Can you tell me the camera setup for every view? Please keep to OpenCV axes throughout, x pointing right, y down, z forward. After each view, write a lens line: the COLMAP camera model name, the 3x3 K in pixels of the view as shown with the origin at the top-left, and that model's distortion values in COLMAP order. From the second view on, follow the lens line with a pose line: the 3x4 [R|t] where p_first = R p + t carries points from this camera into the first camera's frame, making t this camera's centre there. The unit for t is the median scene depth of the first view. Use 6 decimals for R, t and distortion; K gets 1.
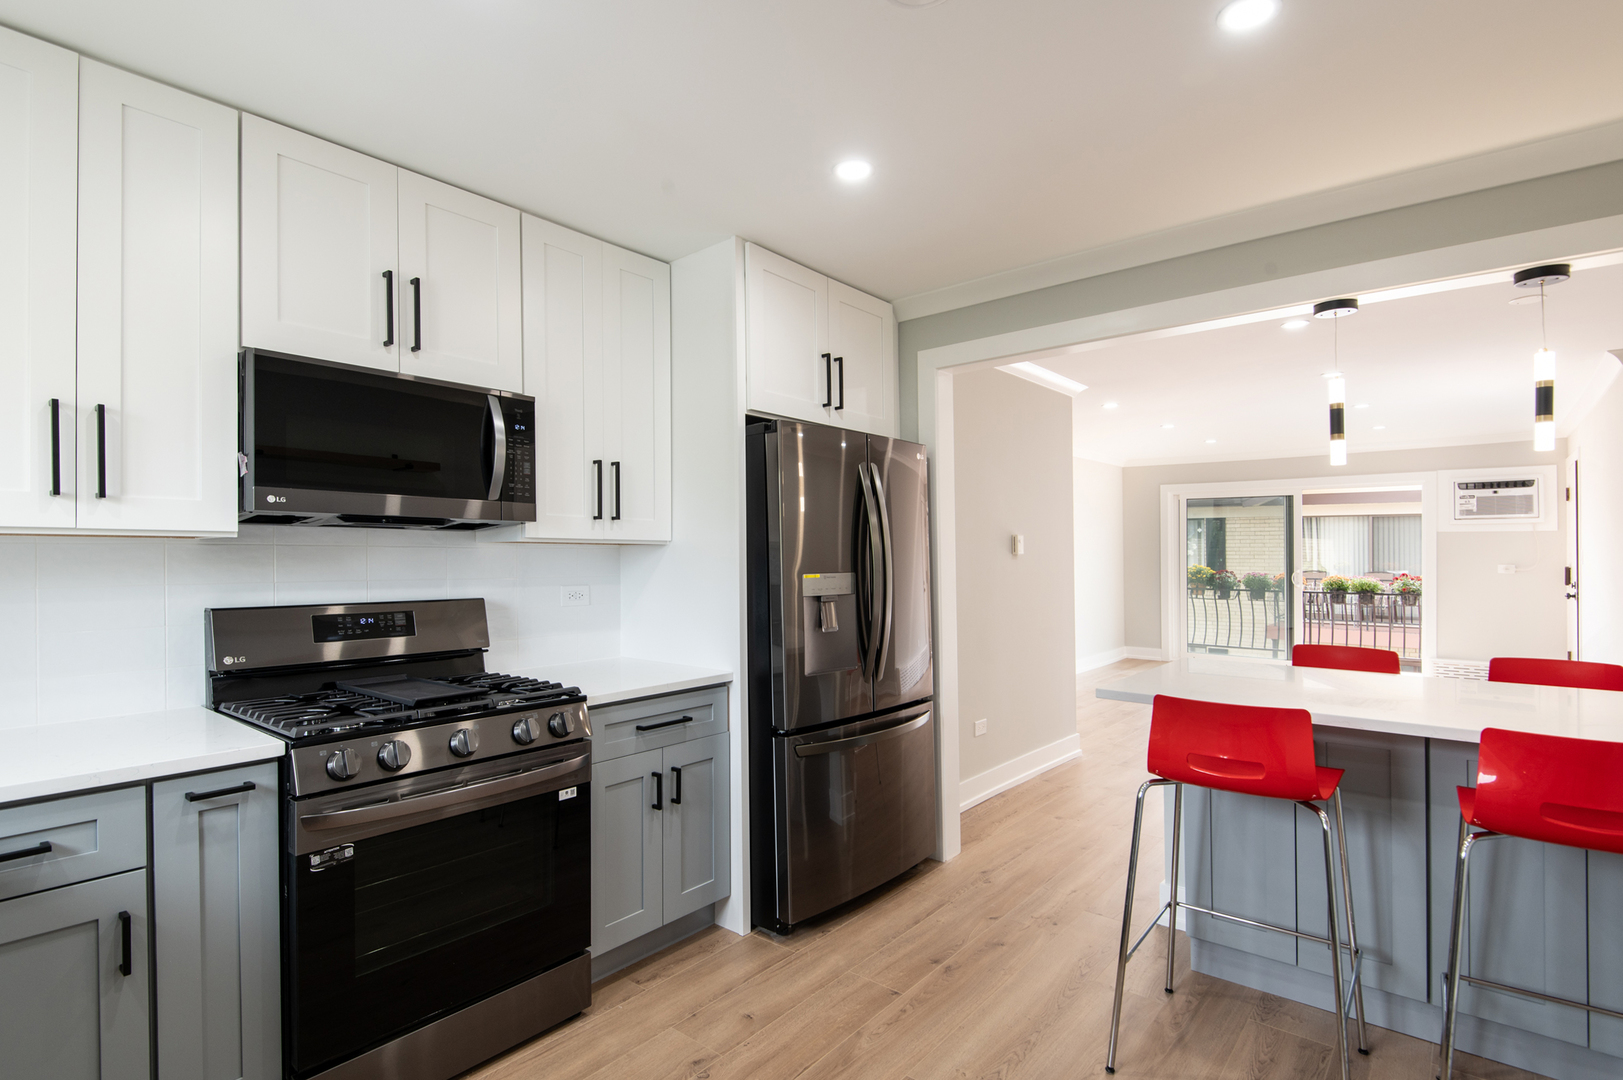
lens RADIAL K [[803.8, 0, 799.9], [0, 803.8, 542.0], [0, 0, 1]] dist [0.005152, -0.000021]
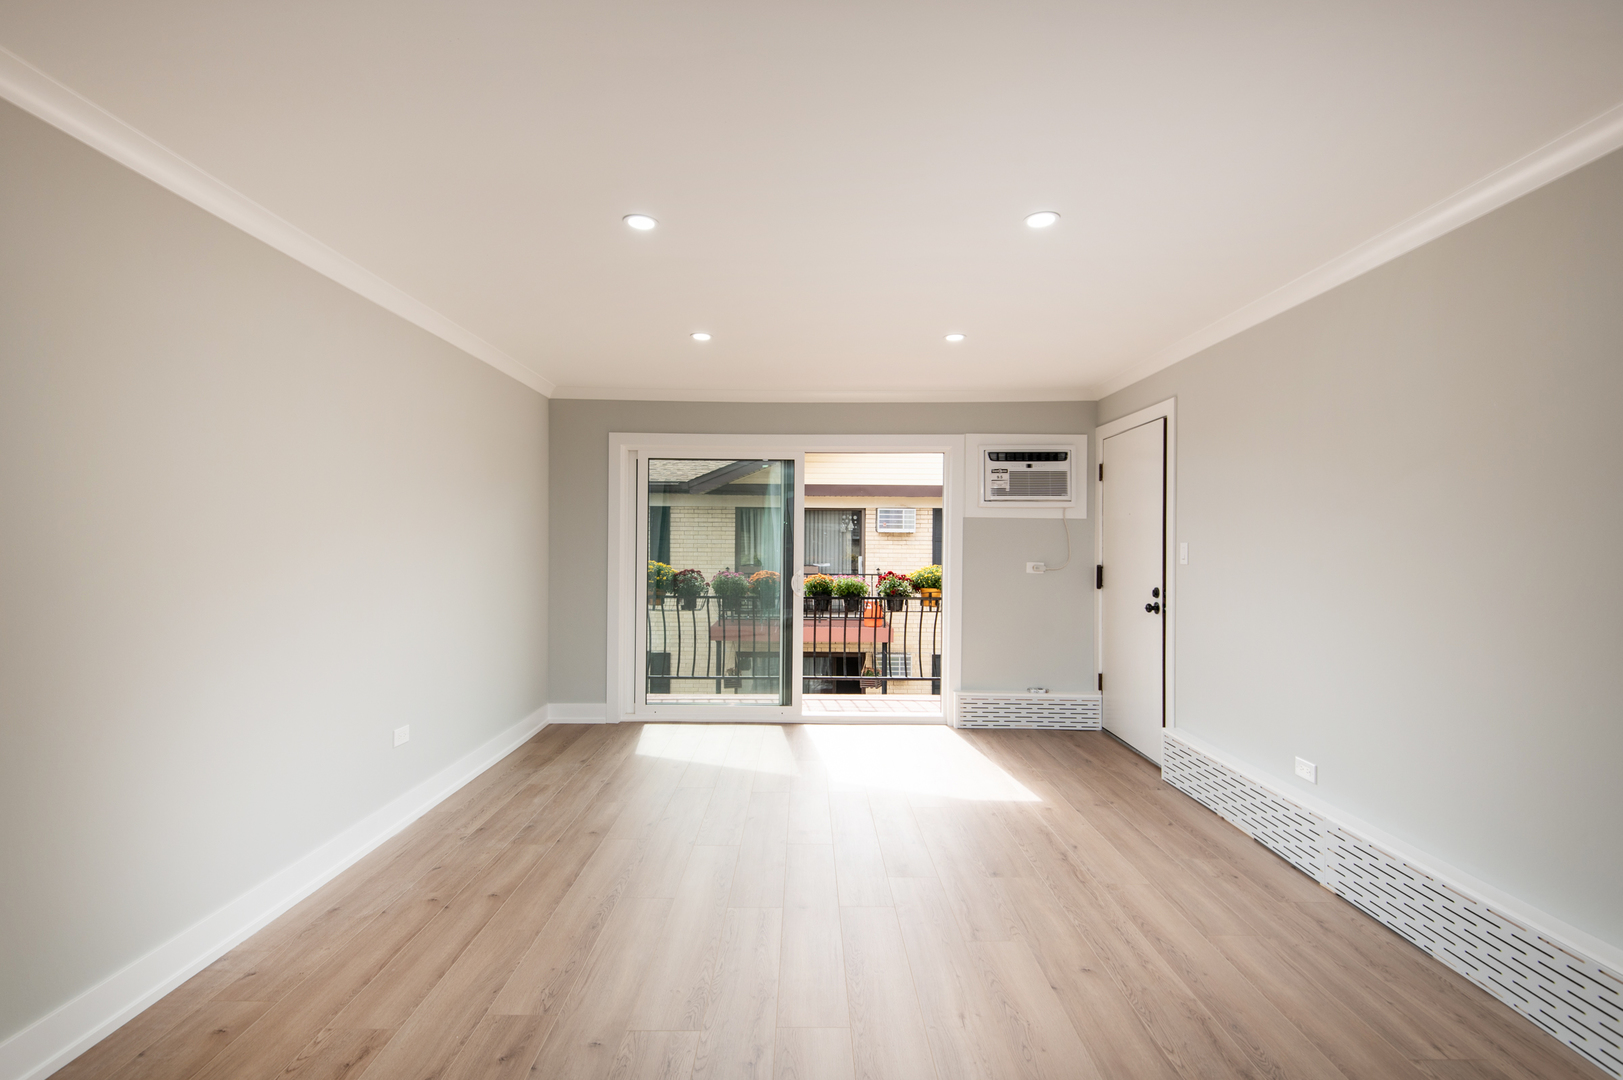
lens RADIAL K [[725.6, 0, 803.1], [0, 725.6, 536.0], [0, 0, 1]] dist [-0.000577, -0.006455]
pose [[0.771877, 0.009270, 0.635704, 0.264289], [-0.010574, 0.999943, -0.001743, 0.006684], [-0.635684, -0.005376, 0.771931, 0.596435]]
